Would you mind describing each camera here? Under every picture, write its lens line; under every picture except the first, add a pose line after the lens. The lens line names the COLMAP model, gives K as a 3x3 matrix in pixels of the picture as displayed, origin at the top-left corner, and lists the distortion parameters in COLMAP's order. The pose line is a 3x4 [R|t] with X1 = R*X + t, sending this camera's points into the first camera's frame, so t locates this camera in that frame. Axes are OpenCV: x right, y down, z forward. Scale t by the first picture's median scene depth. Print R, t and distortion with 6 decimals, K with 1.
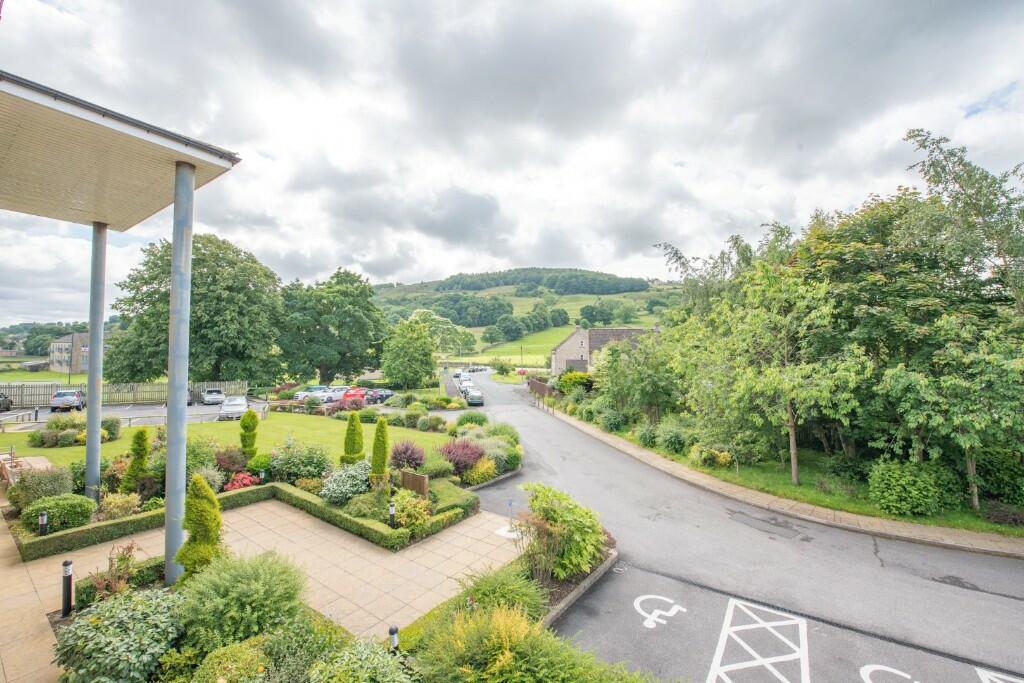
lens RADIAL K [[423.0, 0, 502.9], [0, 423.0, 344.1], [0, 0, 1]] dist [-0.019179, -0.000683]
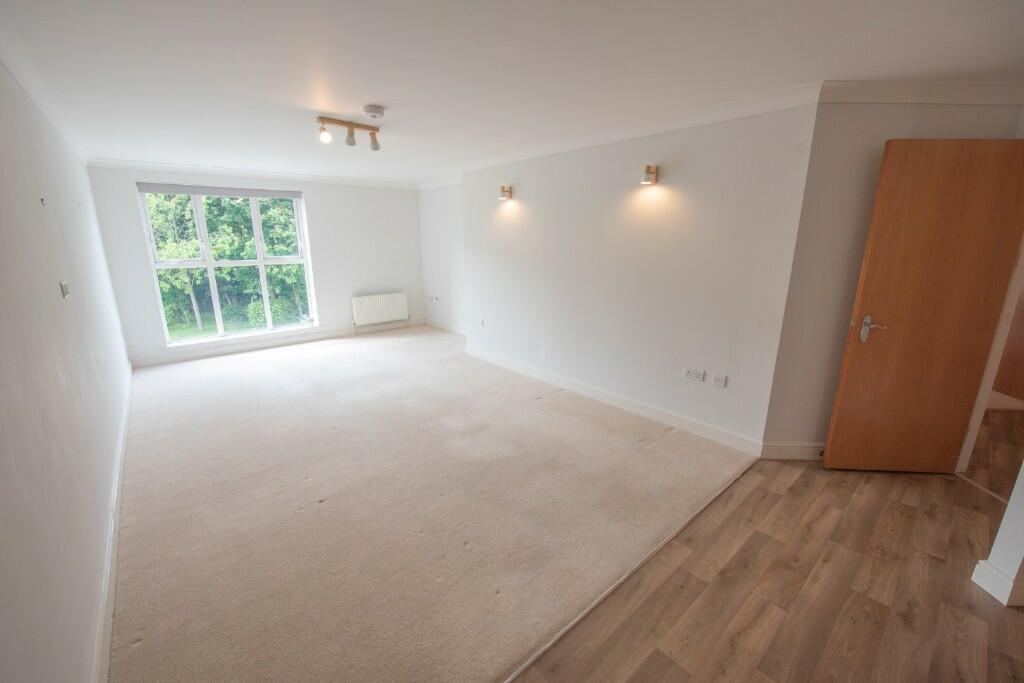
lens RADIAL K [[423.0, 0, 516.3], [0, 423.0, 347.0], [0, 0, 1]] dist [-0.019179, -0.000683]
pose [[0.276084, -0.251142, 0.927742, -0.364906], [-0.017764, 0.963760, 0.266178, 0.002571], [-0.960969, -0.089968, 0.261618, -0.429342]]
